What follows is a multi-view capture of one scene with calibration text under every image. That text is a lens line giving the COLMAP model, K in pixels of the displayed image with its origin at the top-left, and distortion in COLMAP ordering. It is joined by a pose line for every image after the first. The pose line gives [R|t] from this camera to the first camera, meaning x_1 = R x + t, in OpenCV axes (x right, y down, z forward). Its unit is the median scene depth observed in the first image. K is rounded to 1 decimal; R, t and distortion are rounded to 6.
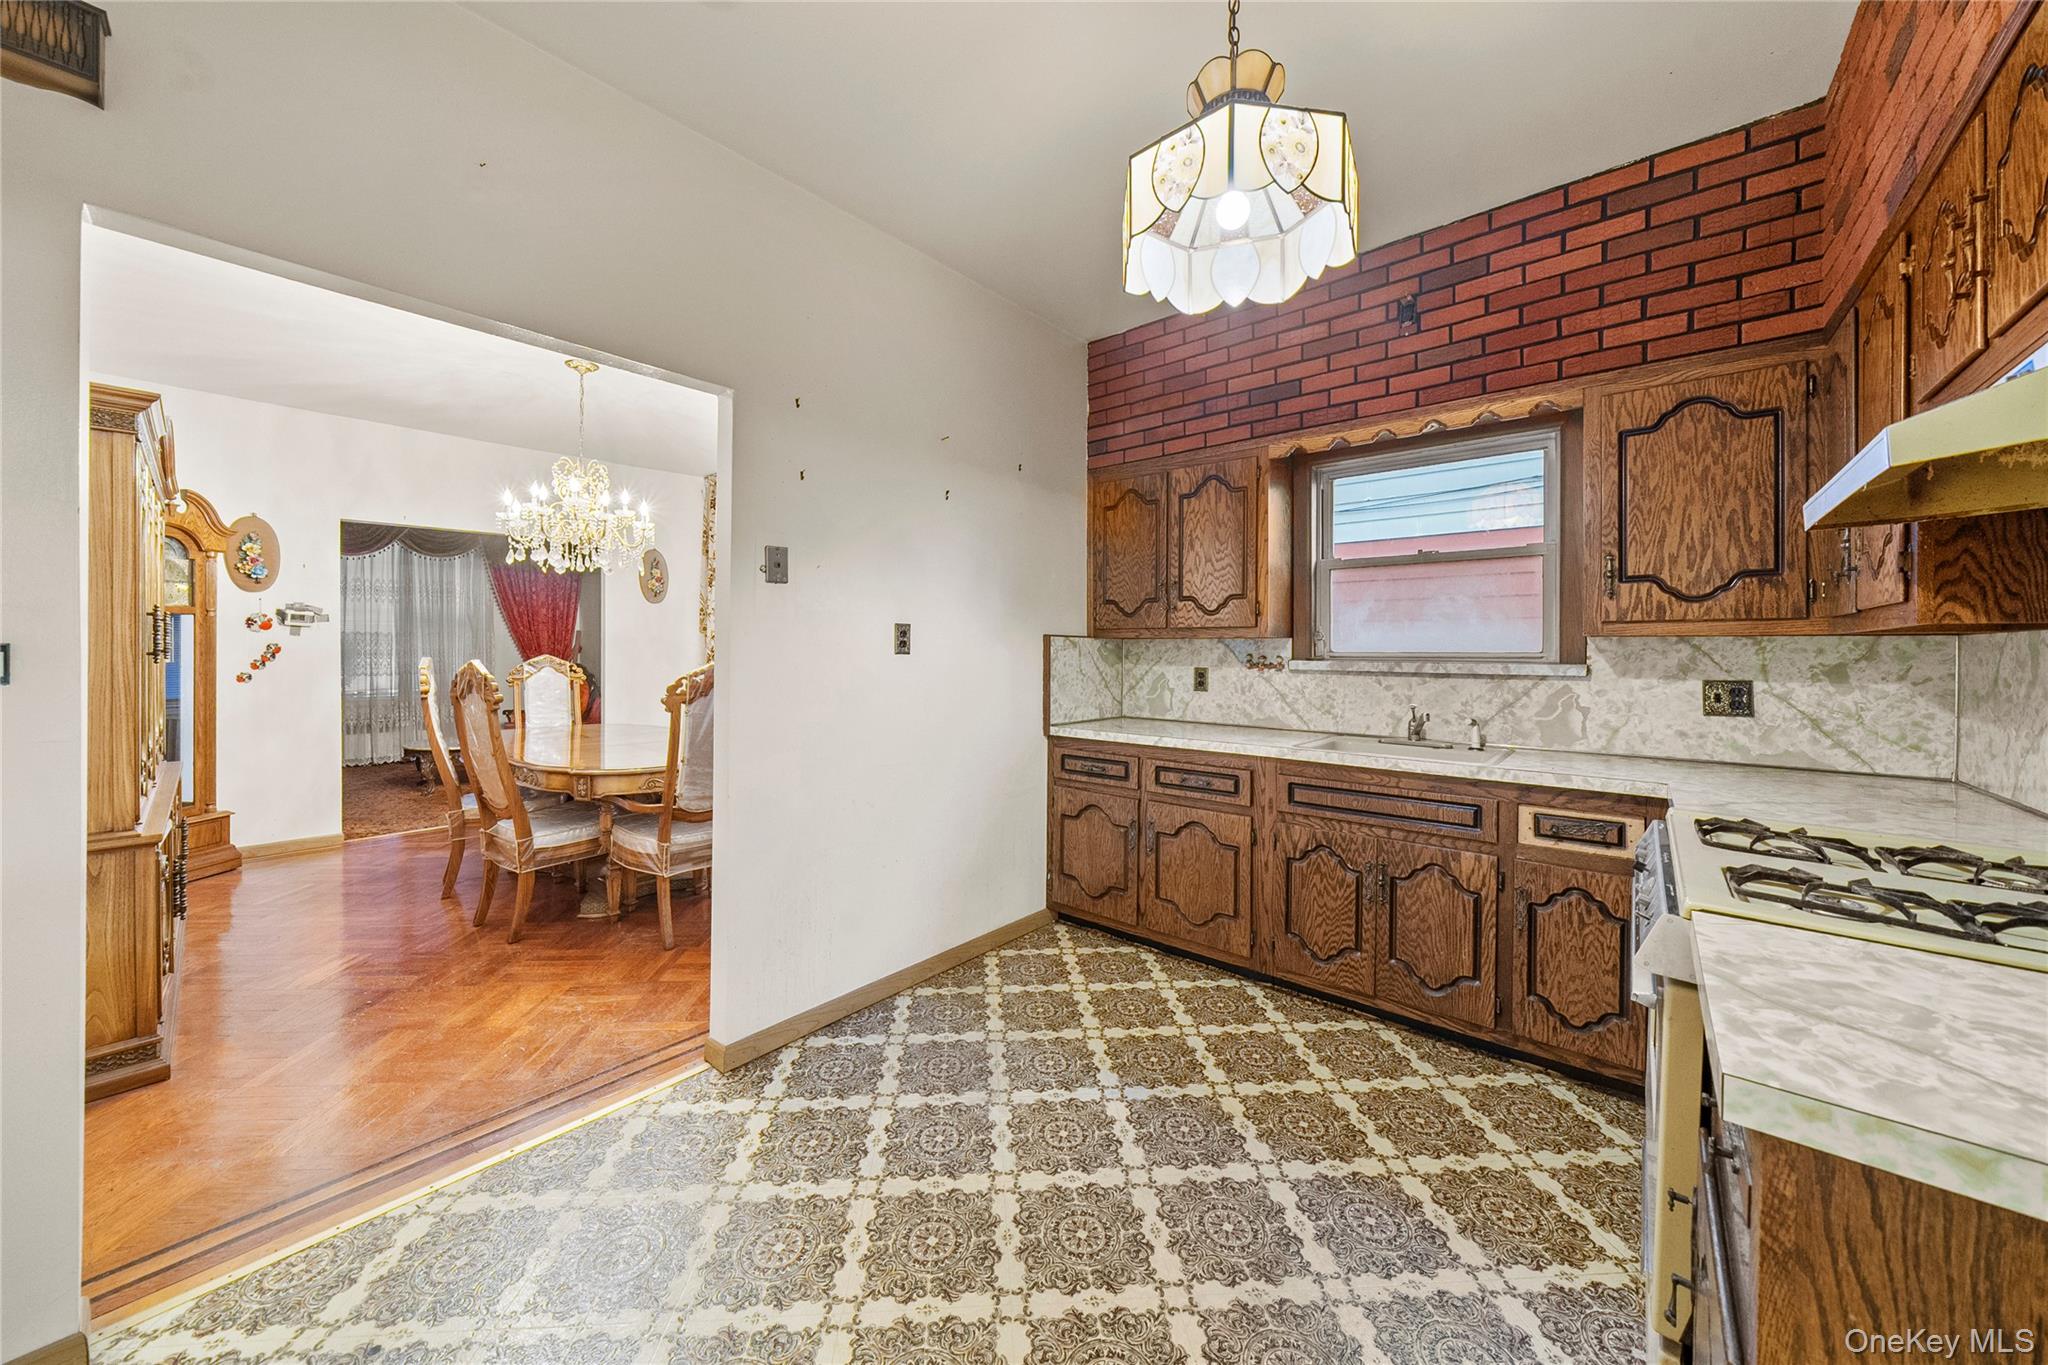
lens RADIAL K [[711.3, 0, 1053.1], [0, 711.3, 659.6], [0, 0, 1]] dist [-0.000161, 0.000025]
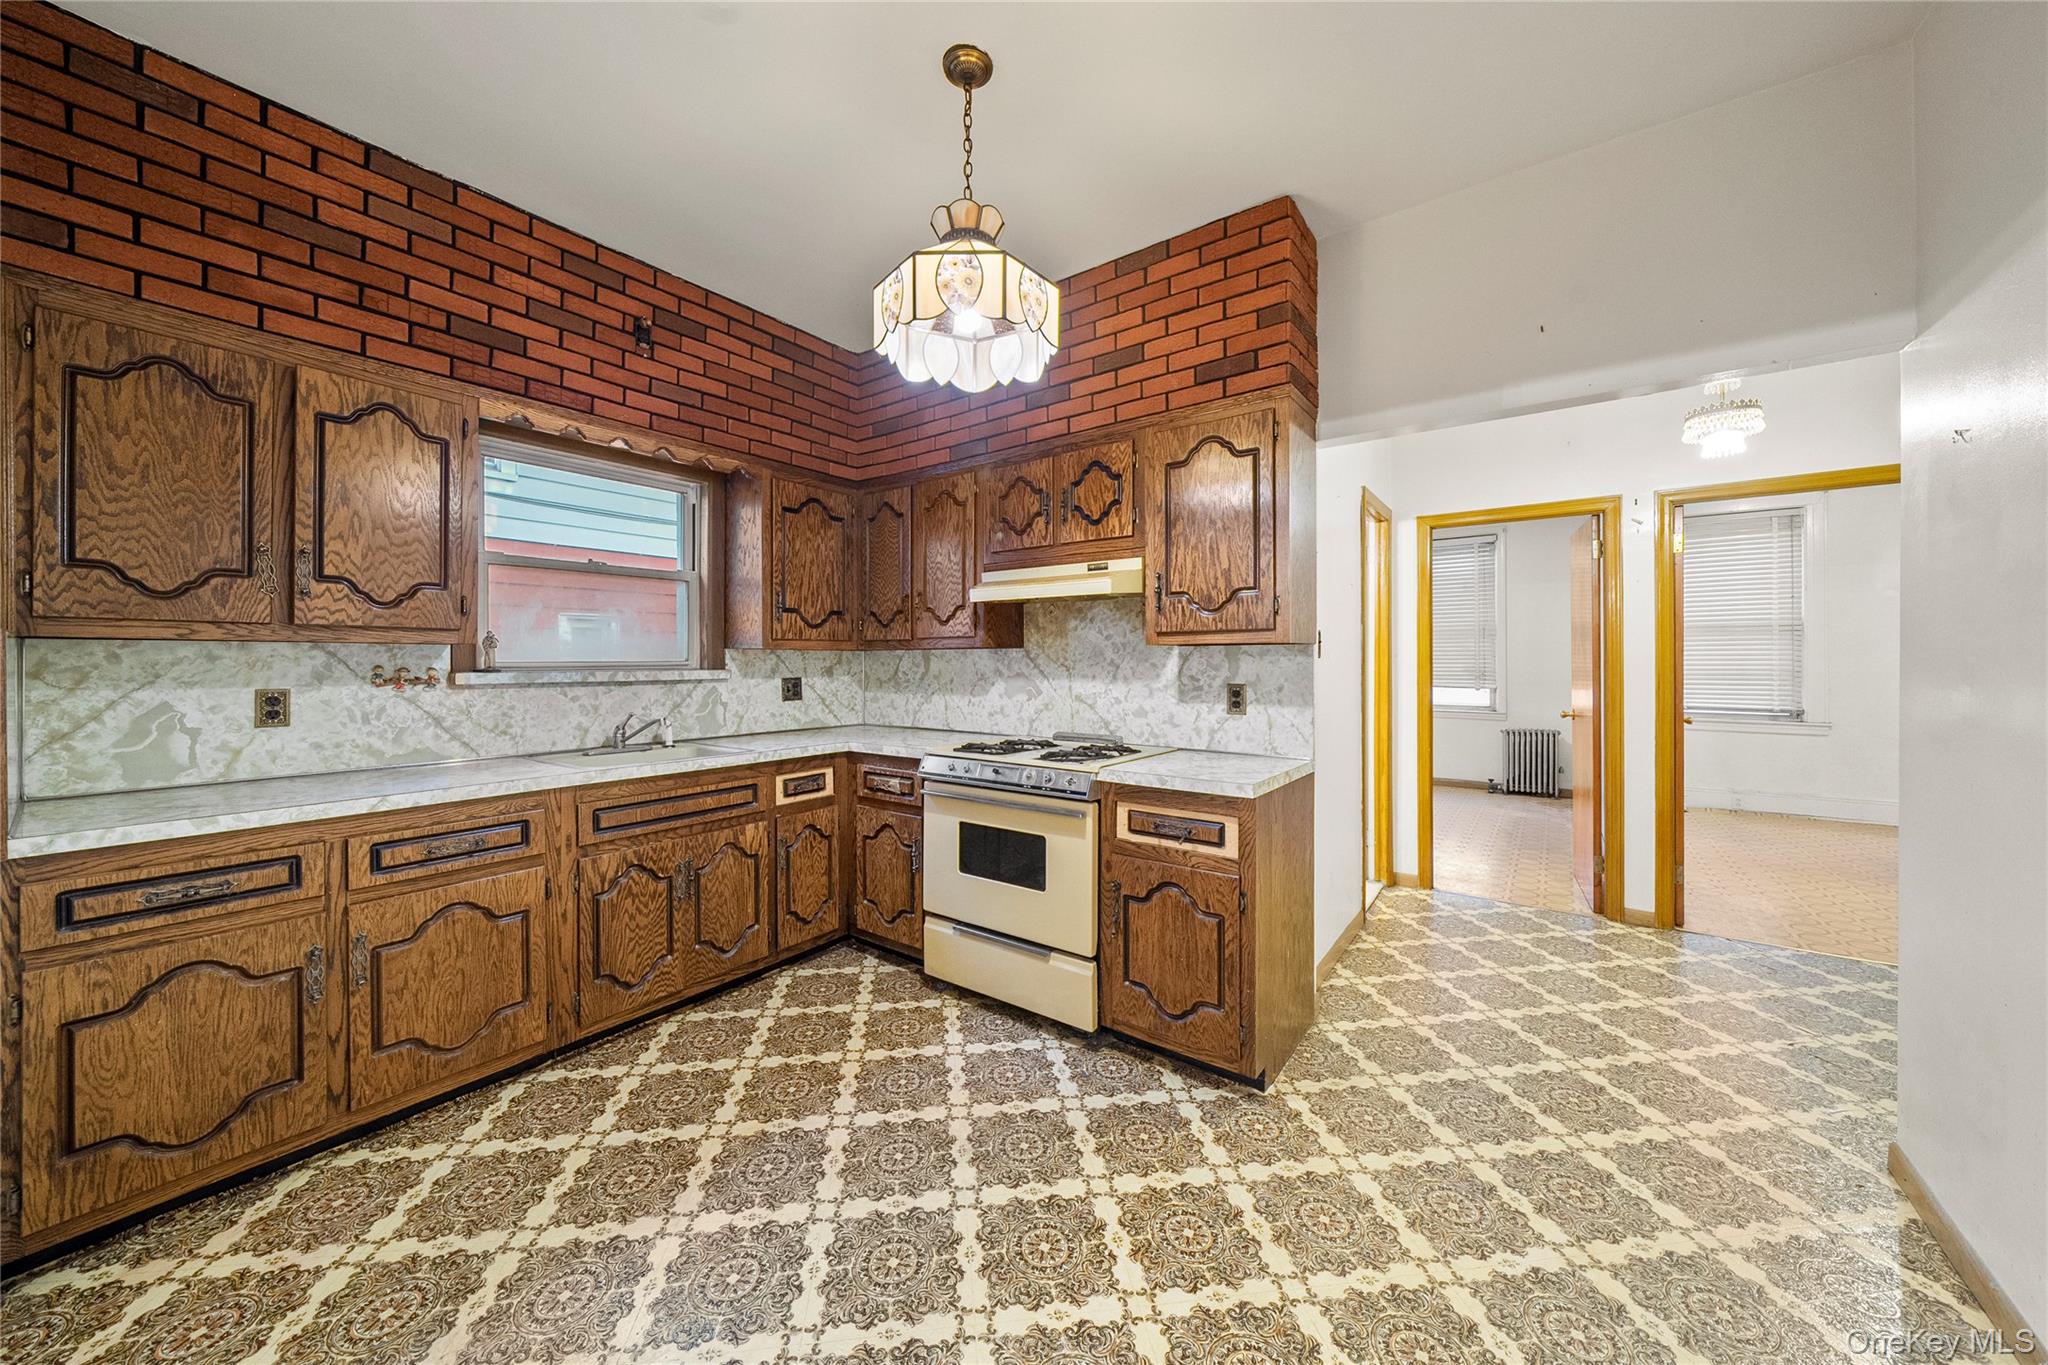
lens RADIAL K [[711.3, 0, 1053.1], [0, 711.3, 659.6], [0, 0, 1]] dist [-0.000161, 0.000025]
pose [[-0.068794, -0.005307, 0.997617, -0.518028], [0.013203, 0.999893, 0.006230, -0.010295], [-0.997544, 0.013600, -0.068717, 0.427455]]
